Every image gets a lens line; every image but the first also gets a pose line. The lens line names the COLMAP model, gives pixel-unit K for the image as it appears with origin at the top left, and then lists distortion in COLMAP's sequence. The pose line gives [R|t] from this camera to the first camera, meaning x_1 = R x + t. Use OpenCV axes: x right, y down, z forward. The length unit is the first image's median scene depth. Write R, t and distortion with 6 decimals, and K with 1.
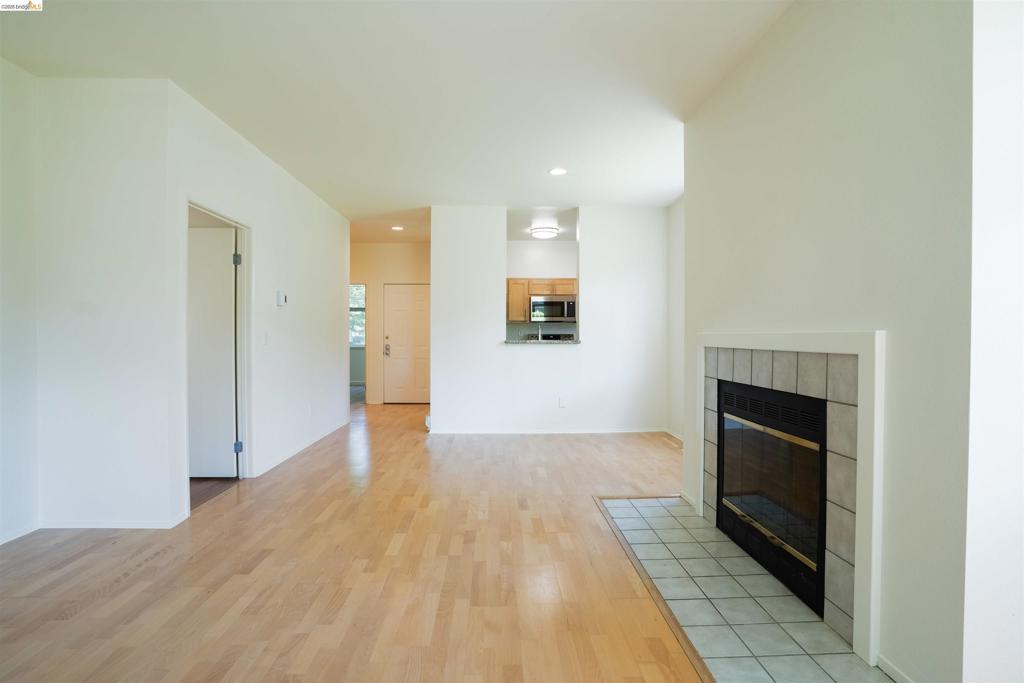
lens RADIAL K [[496.0, 0, 511.8], [0, 496.0, 342.1], [0, 0, 1]] dist [-0.002624, -0.000739]
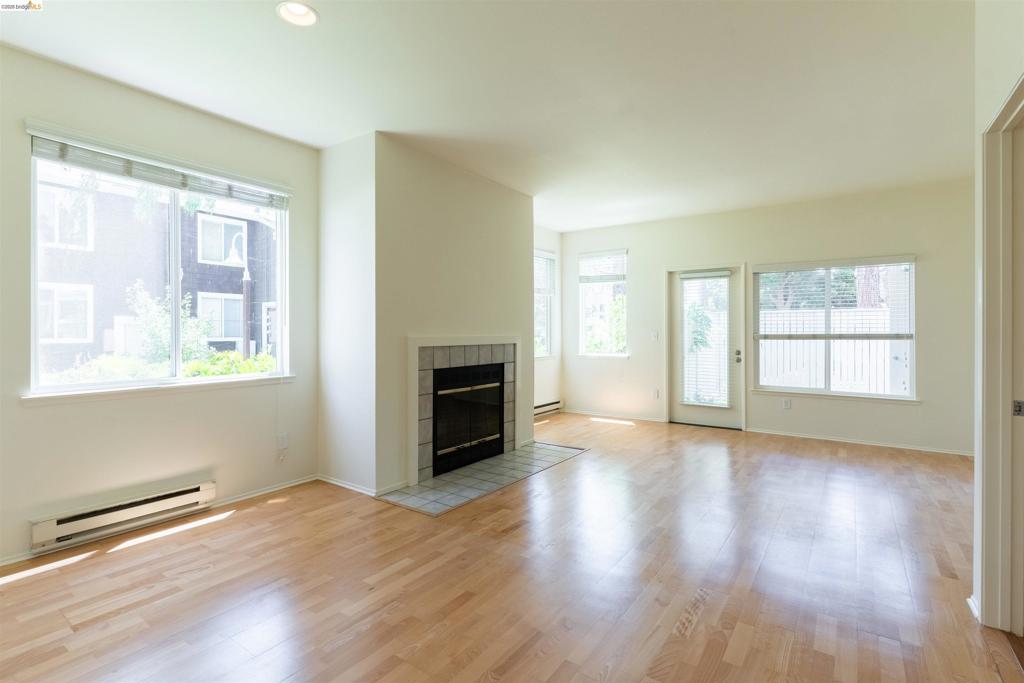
lens RADIAL K [[496.0, 0, 510.0], [0, 496.0, 335.9], [0, 0, 1]] dist [-0.002624, -0.000739]
pose [[-0.795690, -0.003992, 0.605691, -0.782192], [0.008516, 0.999806, 0.017777, -0.054498], [-0.605644, 0.019303, -0.795501, 2.603121]]
